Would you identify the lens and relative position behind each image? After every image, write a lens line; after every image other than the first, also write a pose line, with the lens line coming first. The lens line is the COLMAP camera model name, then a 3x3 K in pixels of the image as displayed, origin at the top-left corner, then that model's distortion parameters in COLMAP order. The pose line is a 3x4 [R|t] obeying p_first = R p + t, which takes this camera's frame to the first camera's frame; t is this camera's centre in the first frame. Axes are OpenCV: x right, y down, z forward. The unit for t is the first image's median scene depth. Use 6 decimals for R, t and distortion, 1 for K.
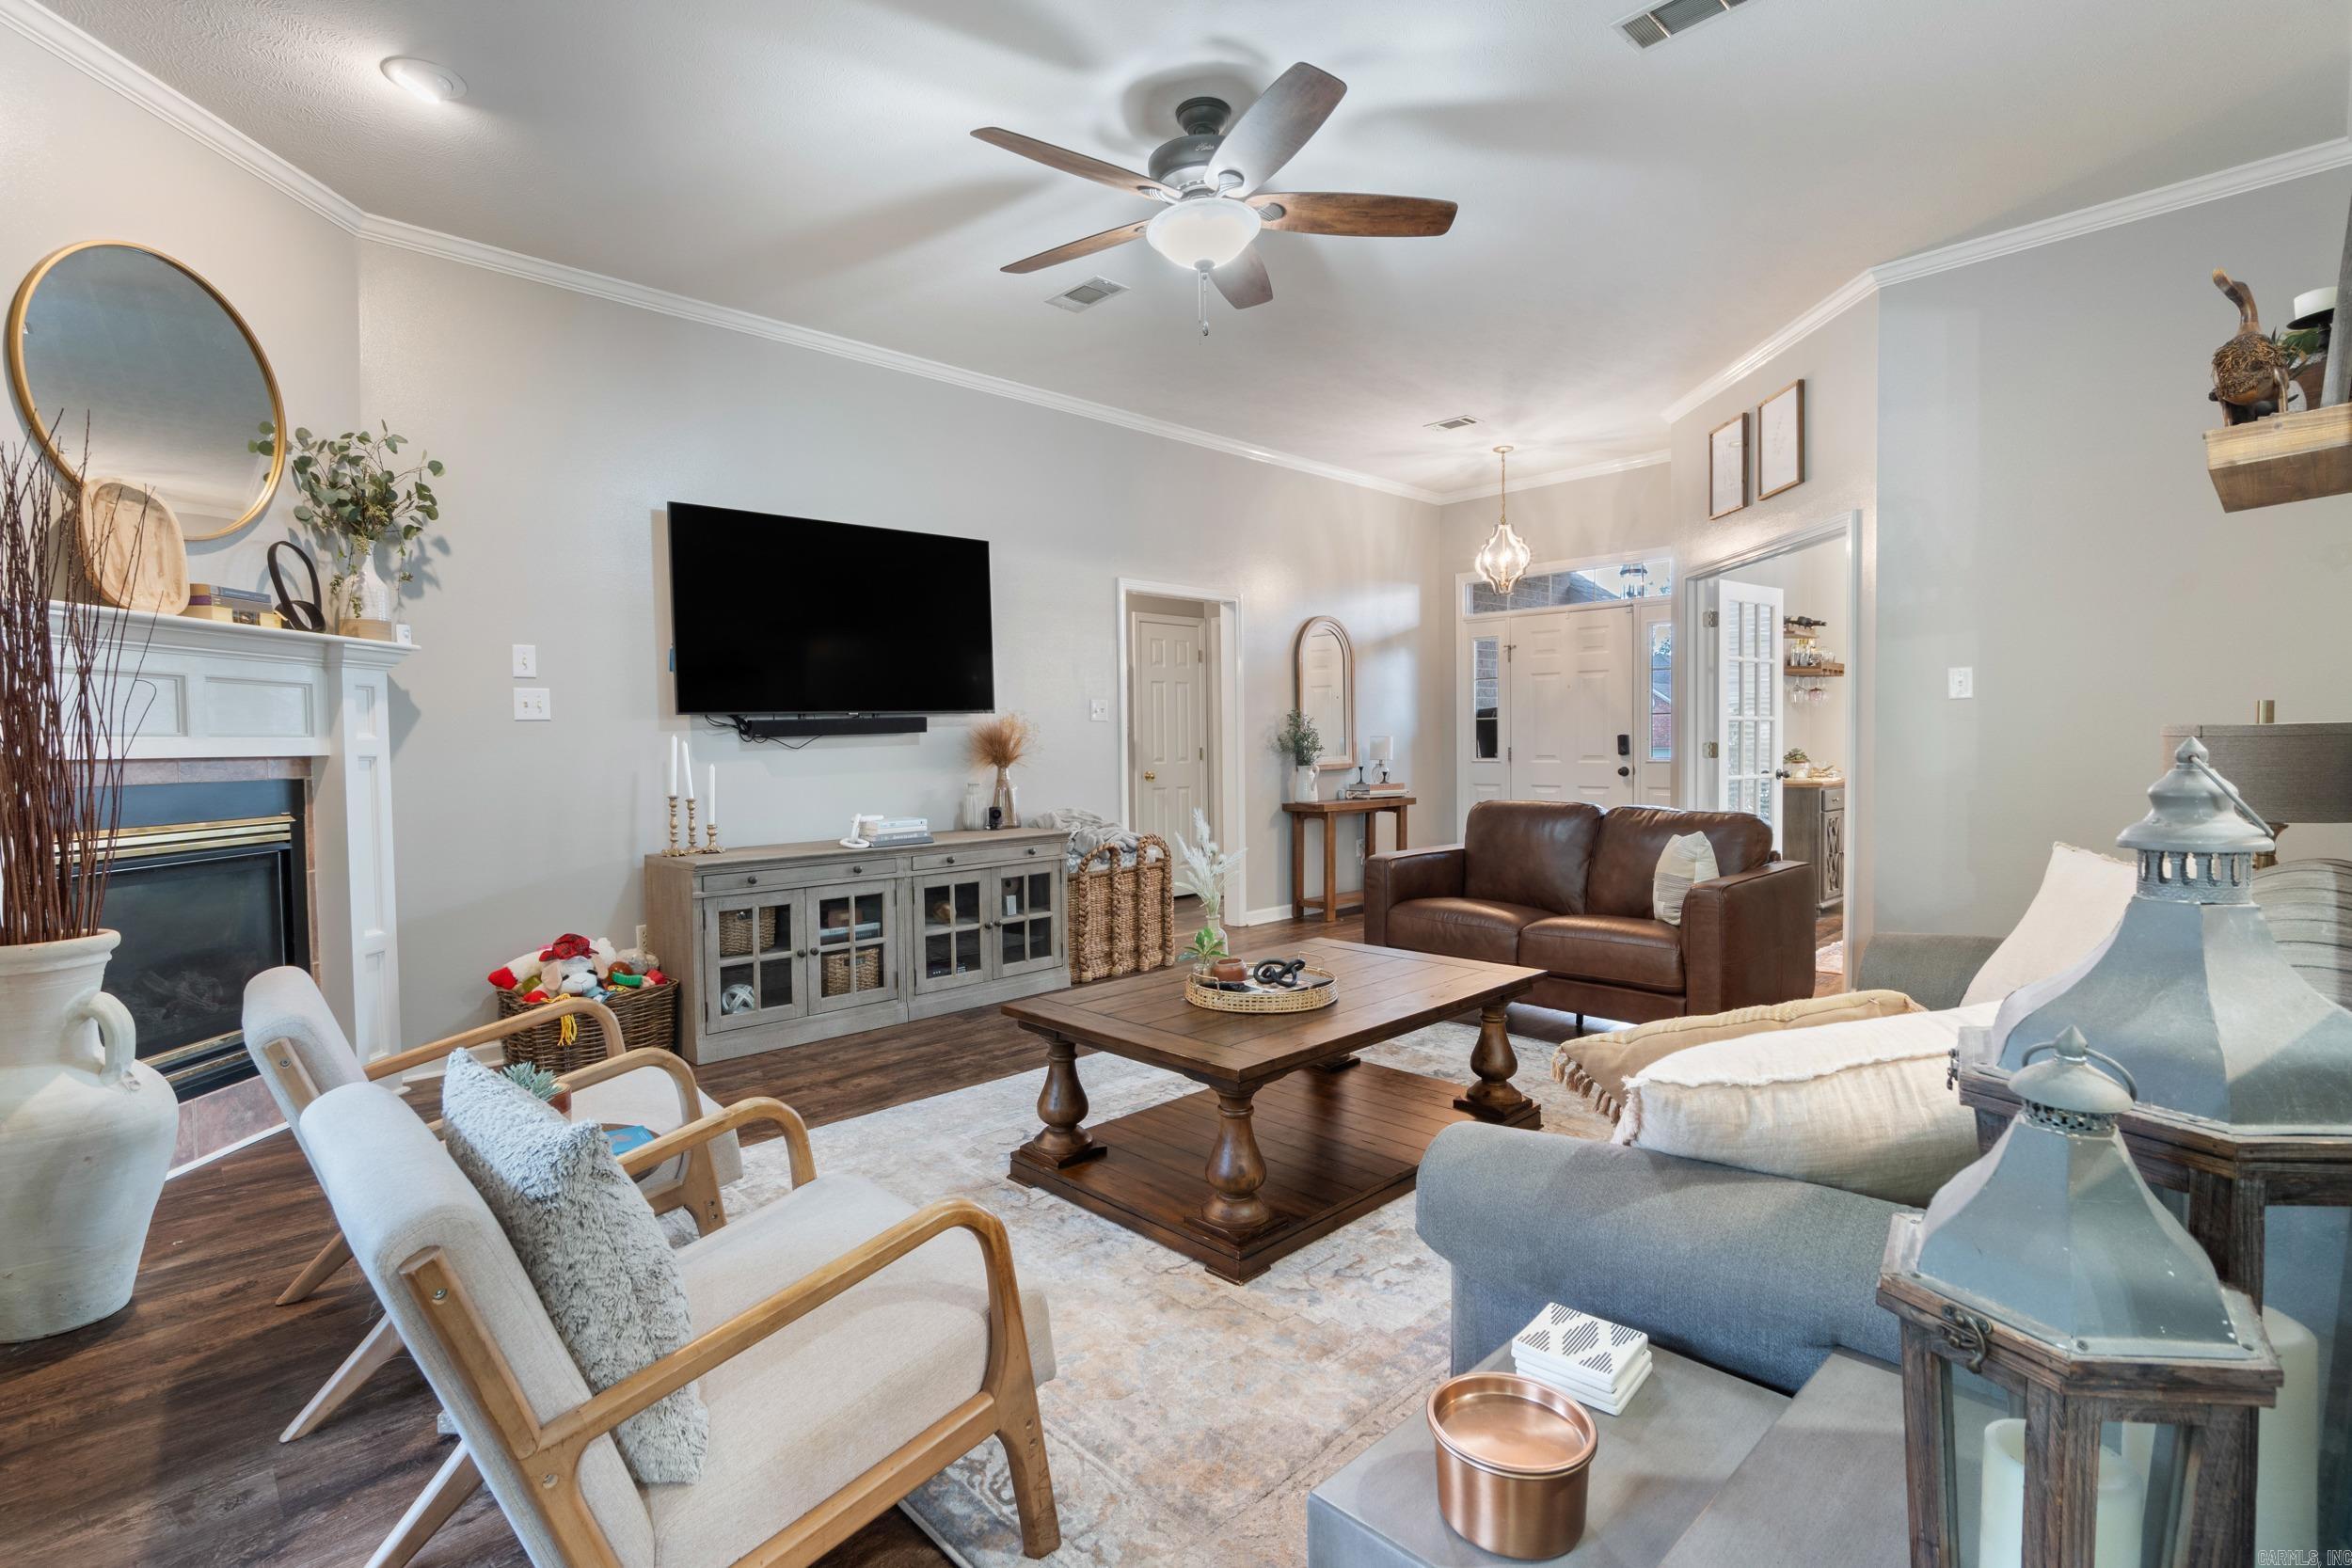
lens RADIAL K [[1101.1, 0, 1177.5], [0, 1101.1, 766.2], [0, 0, 1]] dist [-0.006221, -0.001608]
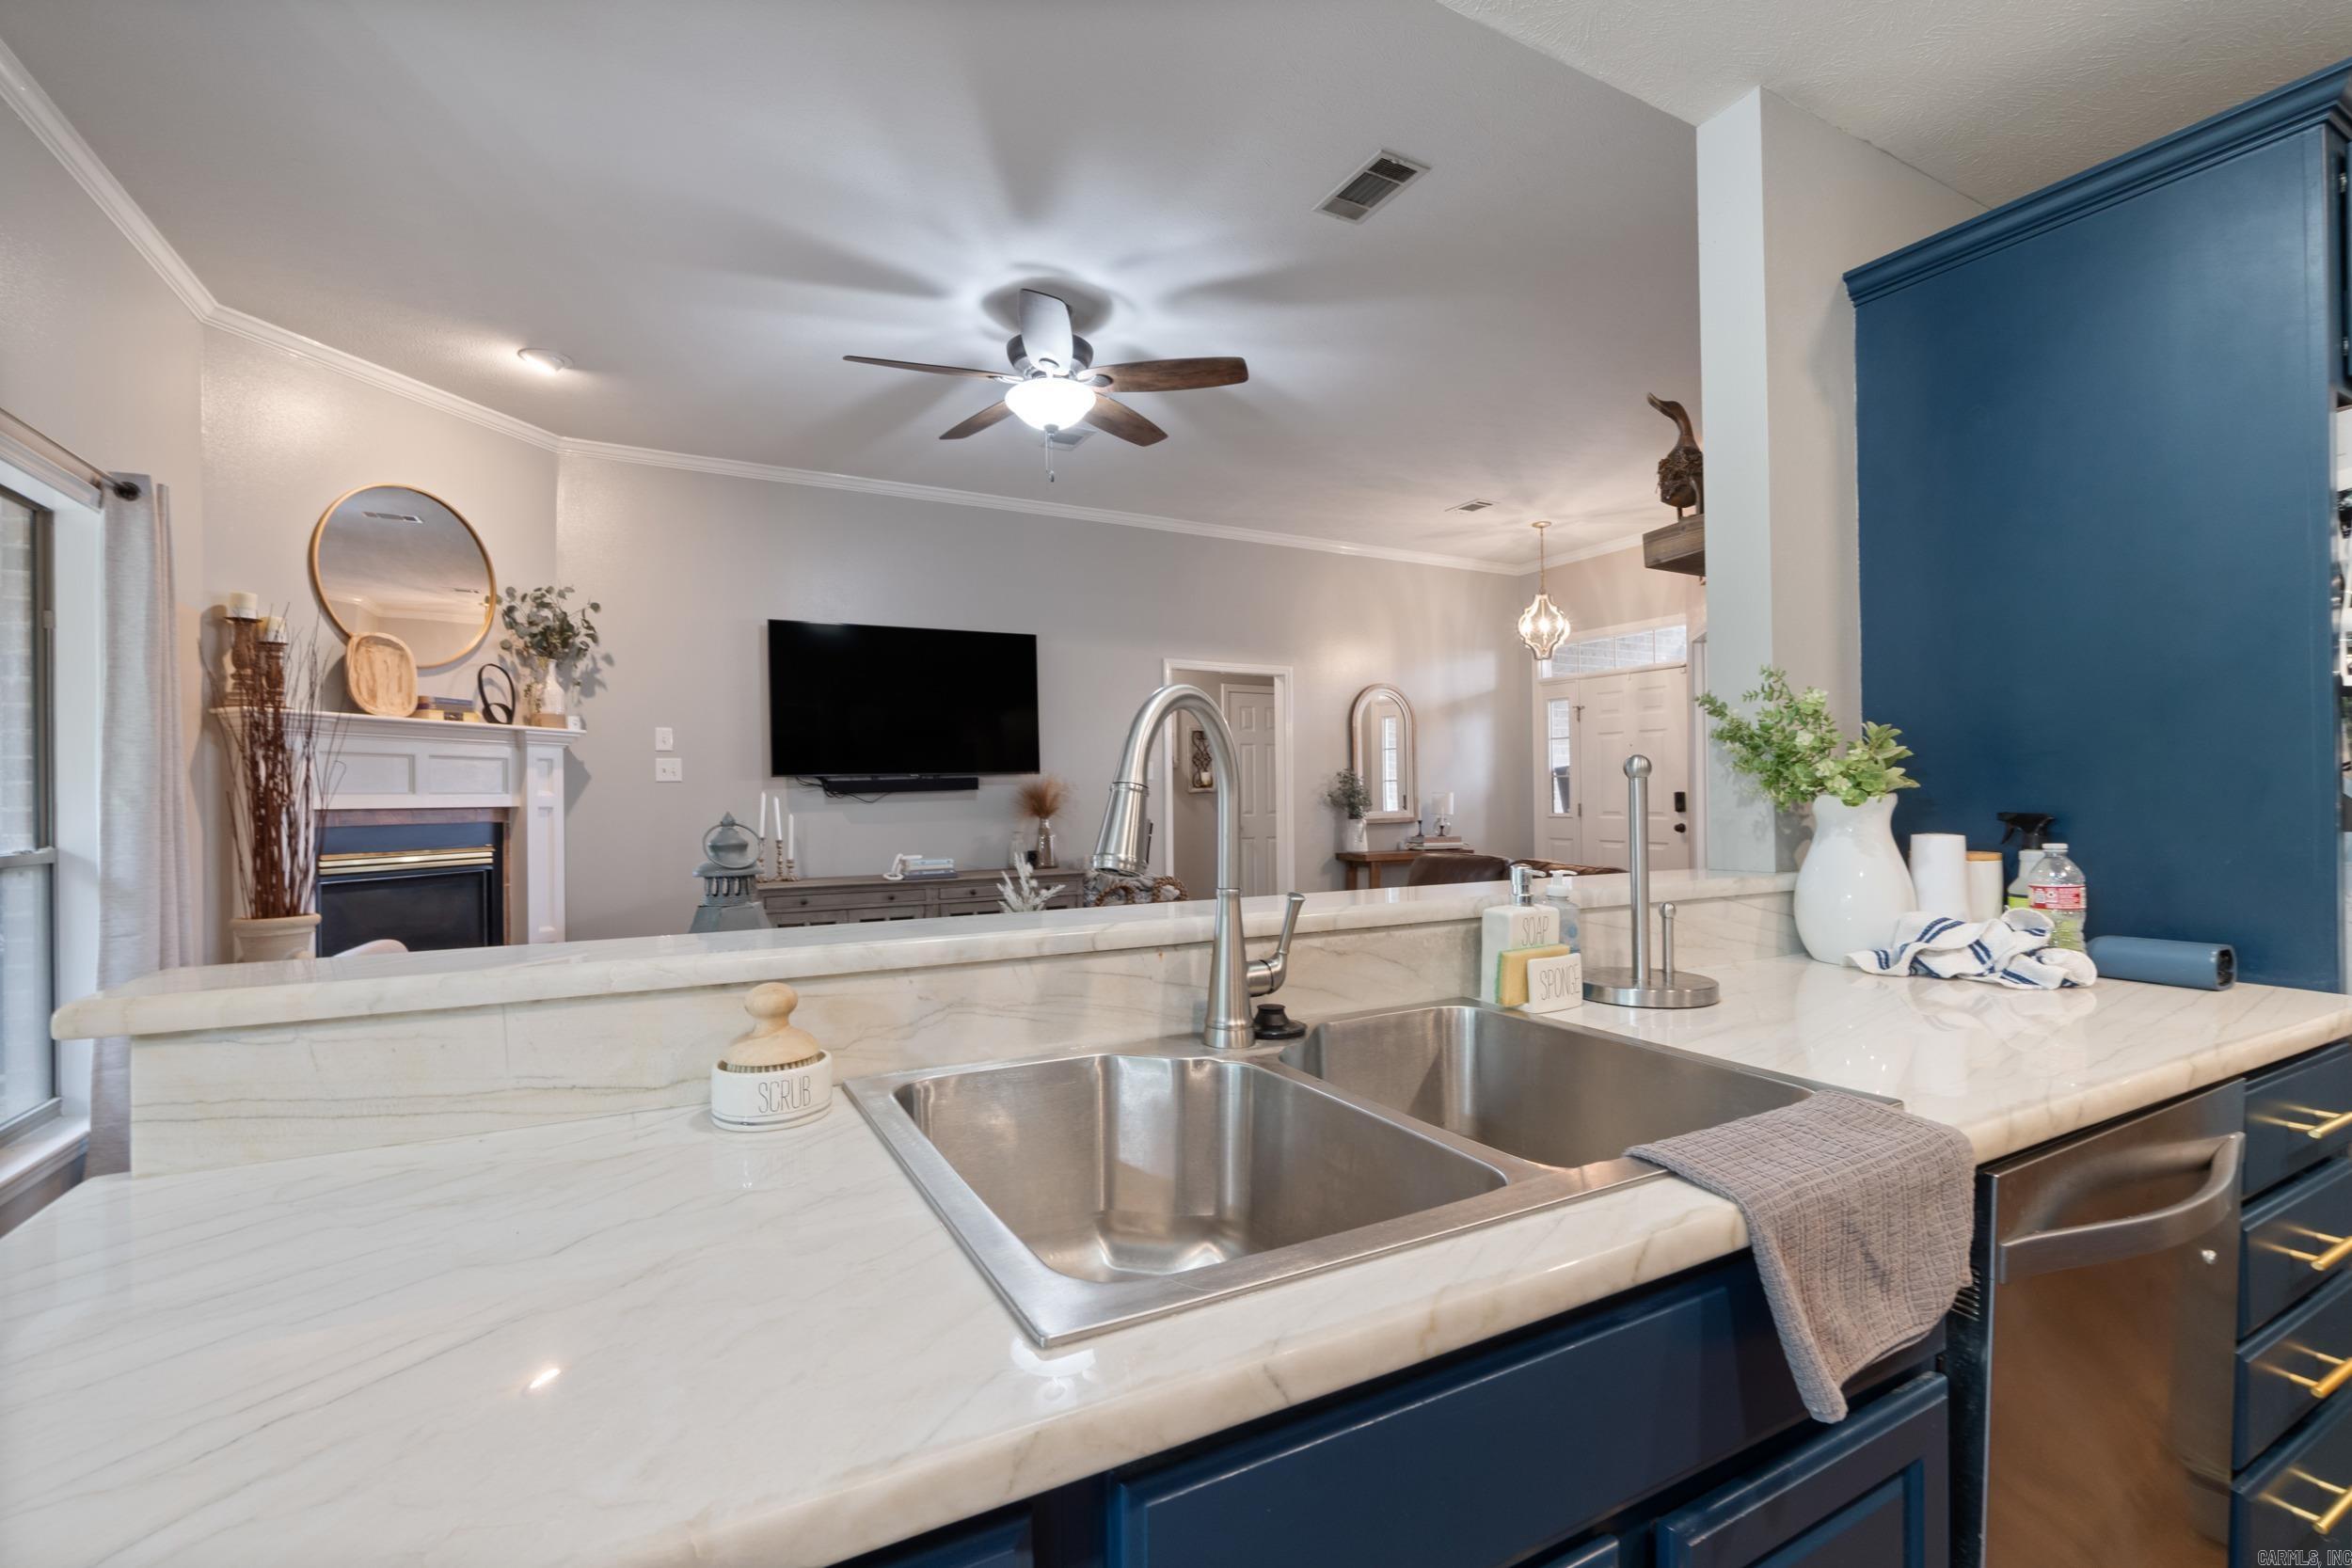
lens RADIAL K [[1014.8, 0, 1170.9], [0, 1014.8, 783.2], [0, 0, 1]] dist [-0.007446, 0.000293]
pose [[0.962622, -0.000177, -0.270848, 0.331250], [-0.008691, 0.999465, -0.031541, -0.004394], [0.270709, 0.032716, 0.962105, -0.056052]]
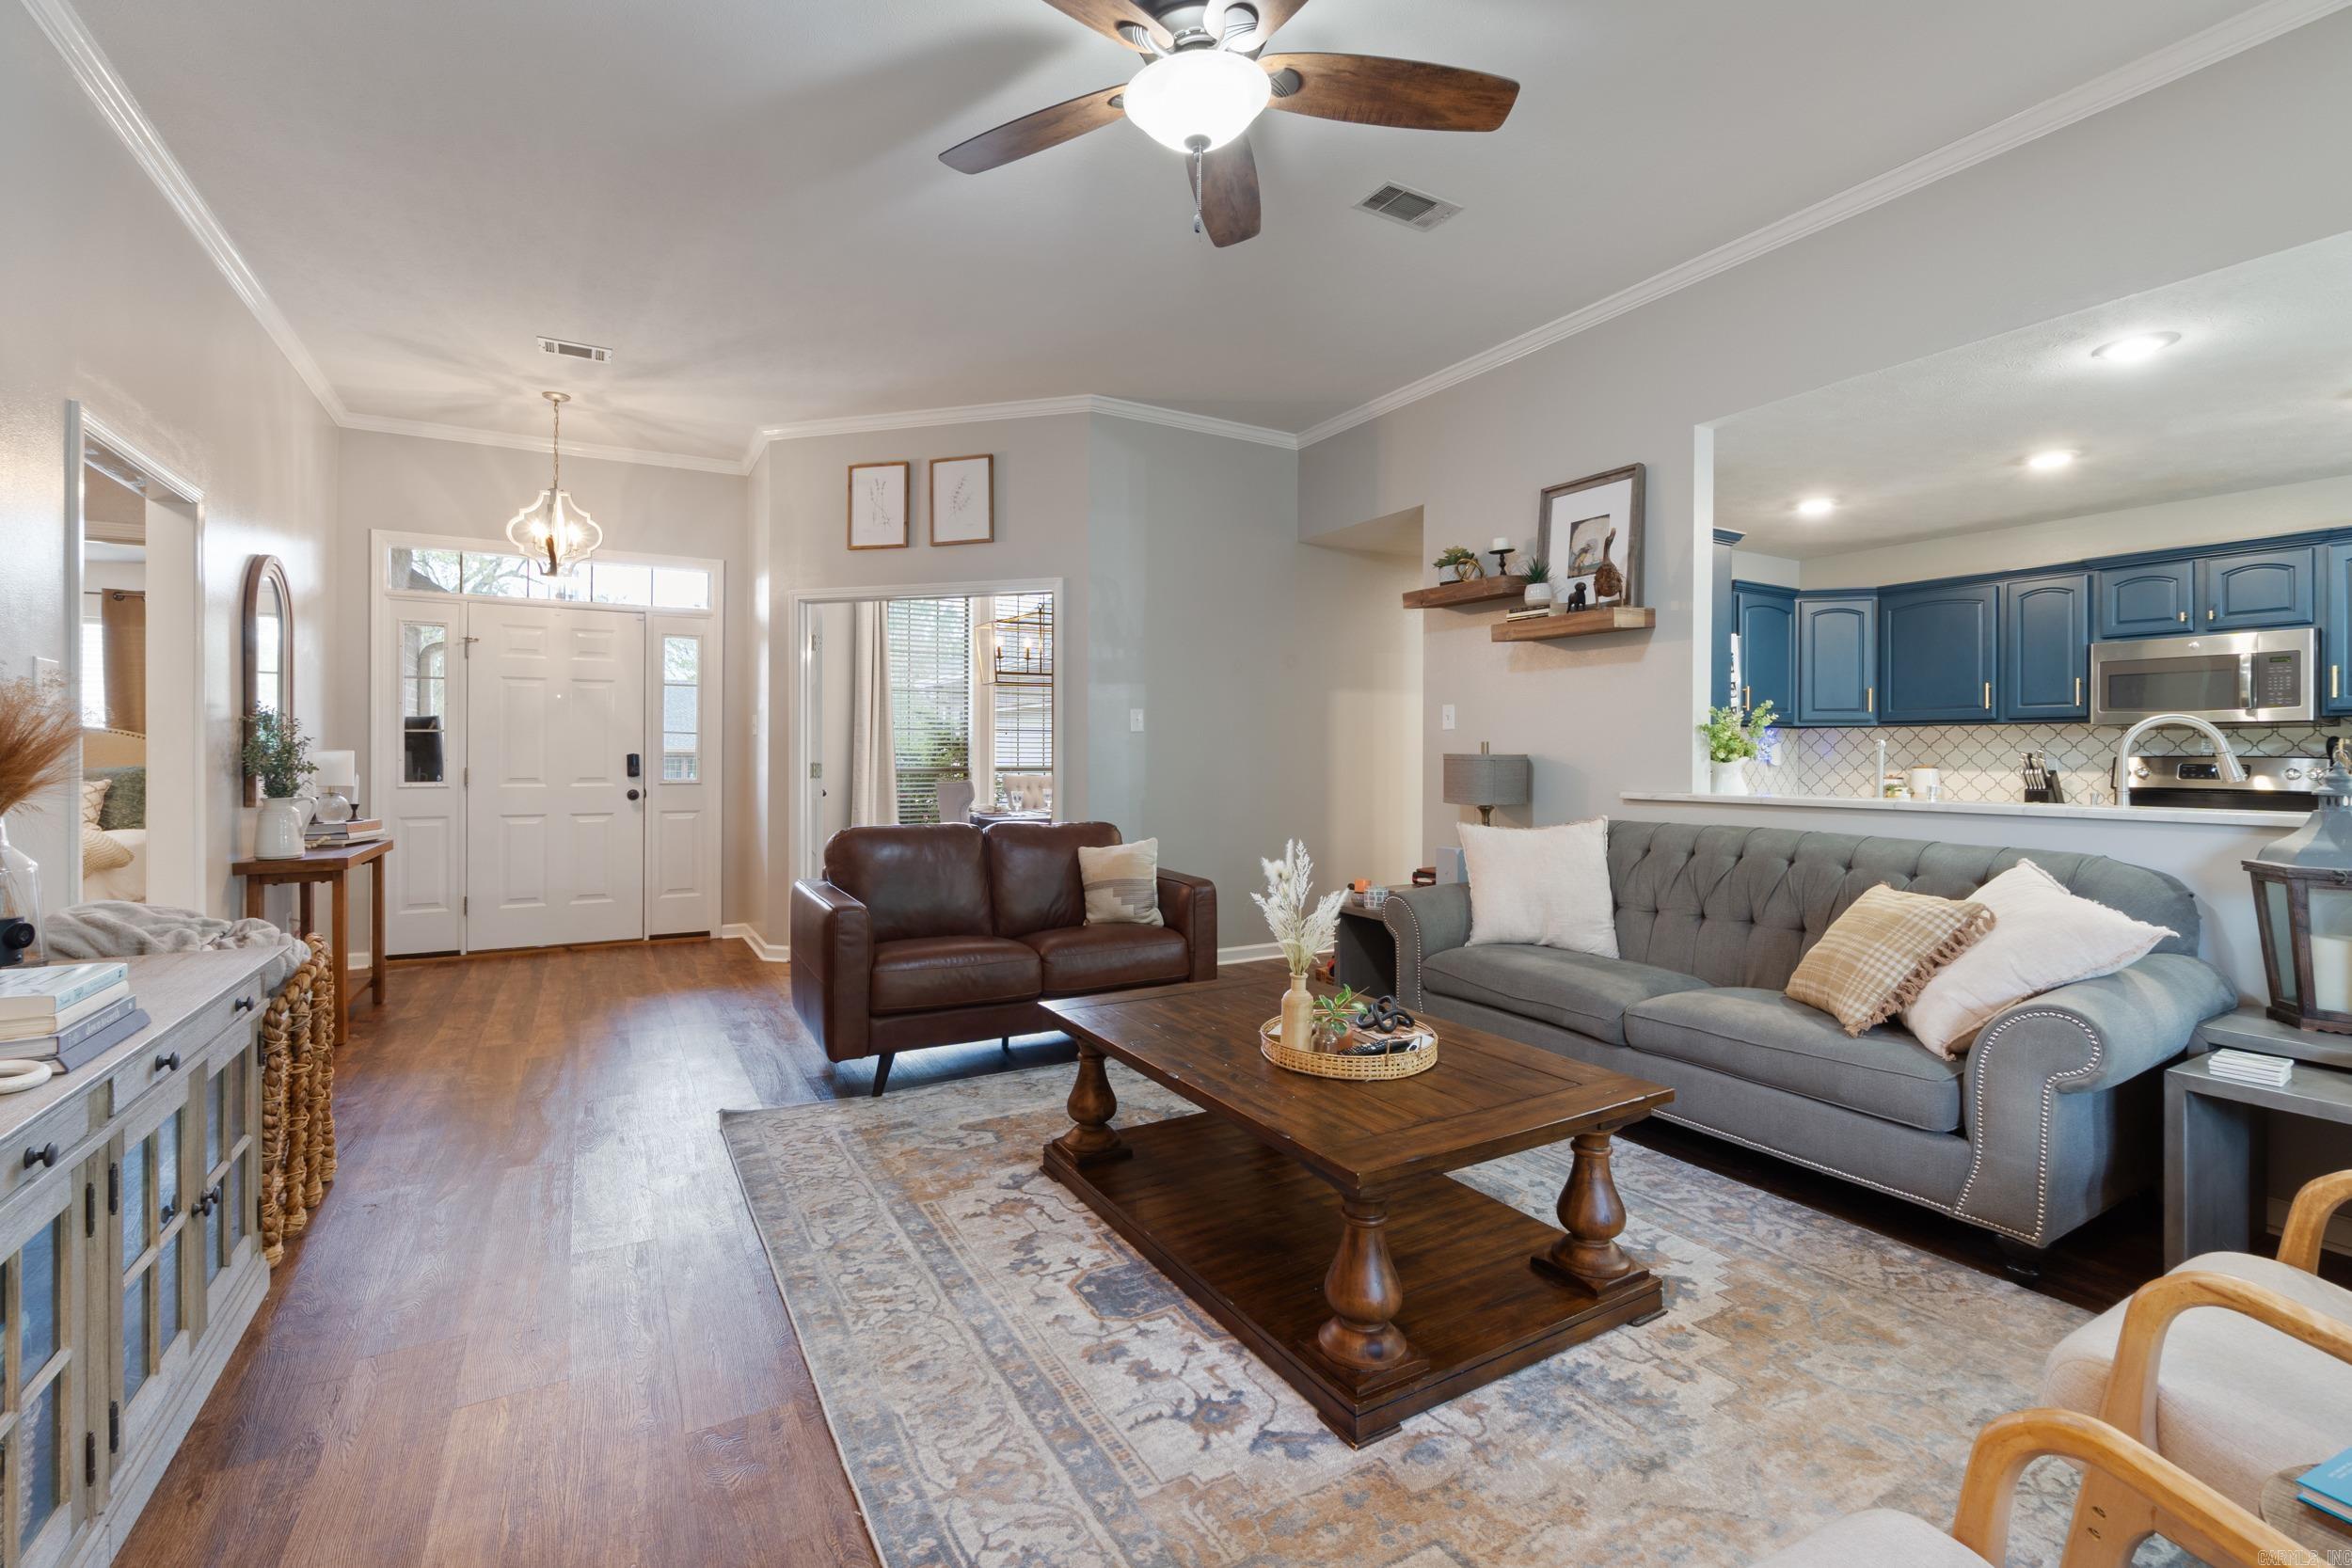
lens RADIAL K [[1014.8, 0, 1161.9], [0, 1014.8, 757.2], [0, 0, 1]] dist [-0.007446, 0.000293]
pose [[0.249218, 0.012293, 0.968369, -0.468194], [0.017273, 0.999704, -0.017136, -0.007409], [-0.968293, 0.020997, 0.248932, 0.601634]]
